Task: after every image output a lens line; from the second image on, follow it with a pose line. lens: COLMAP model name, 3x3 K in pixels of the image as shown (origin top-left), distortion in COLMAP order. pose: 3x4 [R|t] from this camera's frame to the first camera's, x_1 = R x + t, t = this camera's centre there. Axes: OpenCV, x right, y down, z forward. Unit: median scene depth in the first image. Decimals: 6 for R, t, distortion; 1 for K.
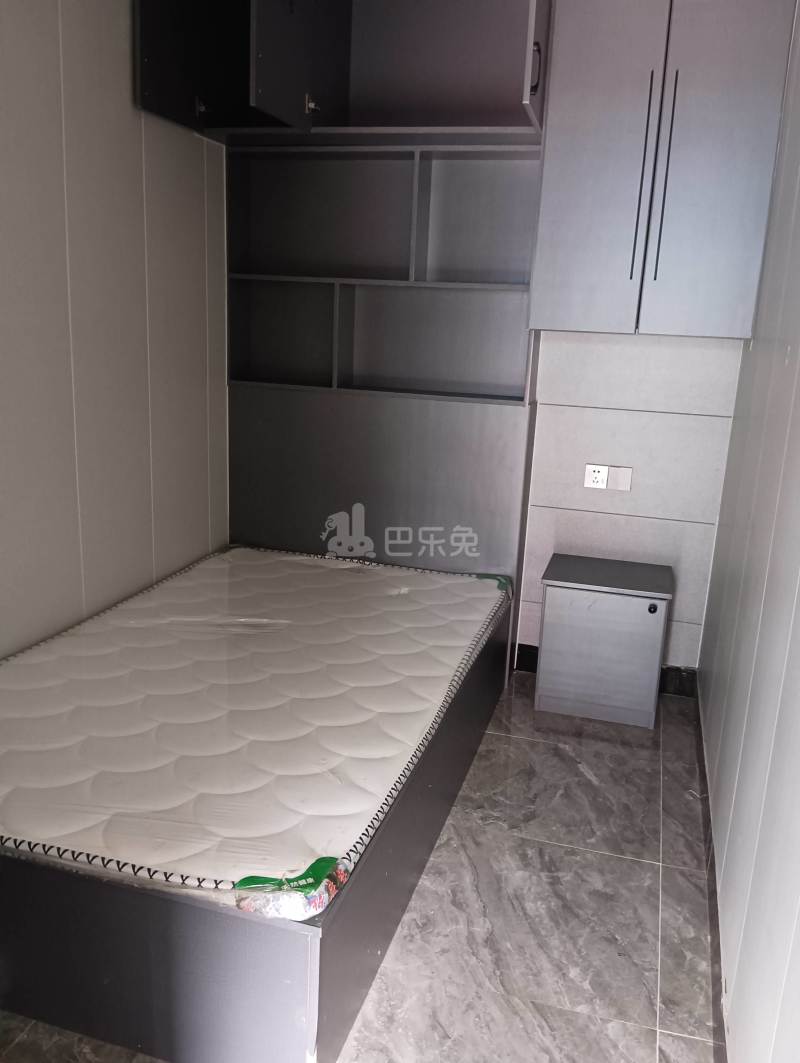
lens RADIAL K [[882.0, 0, 400.0], [0, 882.0, 531.5], [0, 0, 1]] dist [0.083886, -0.175196]
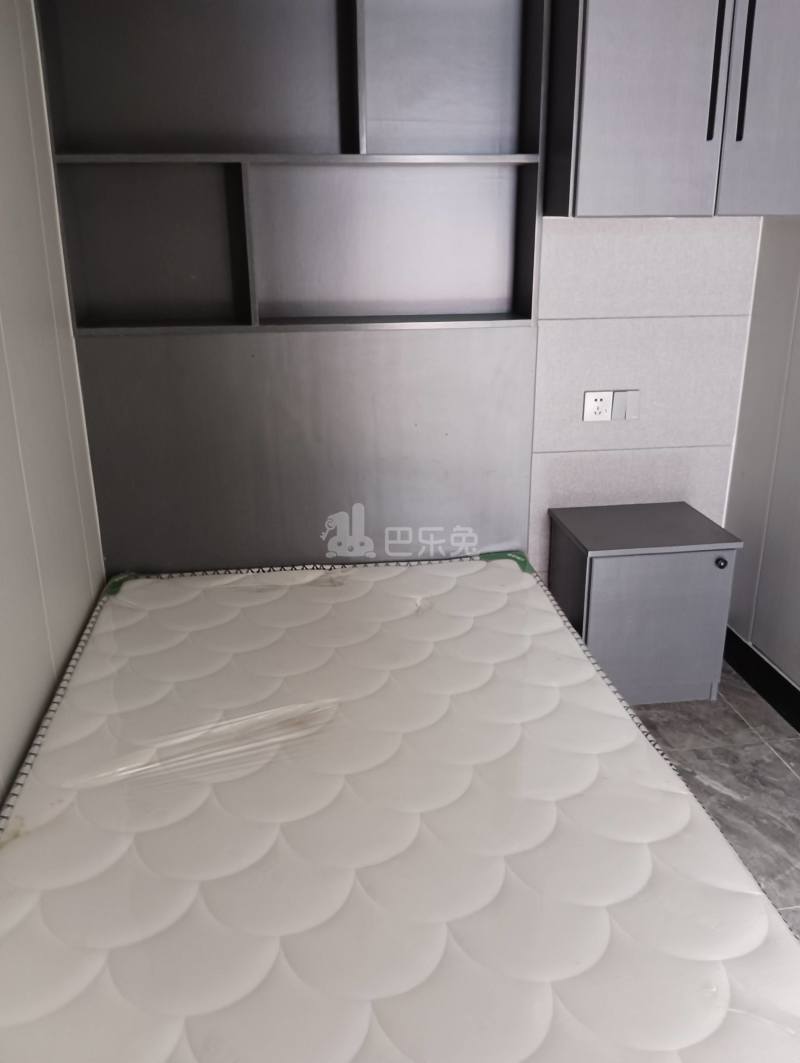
lens RADIAL K [[882.0, 0, 400.0], [0, 882.0, 531.5], [0, 0, 1]] dist [0.083886, -0.175196]
pose [[0.912164, -0.183808, 0.366294, -0.252470], [0.143922, 0.980525, 0.133630, -0.084029], [-0.383722, -0.069174, 0.920854, 0.330519]]
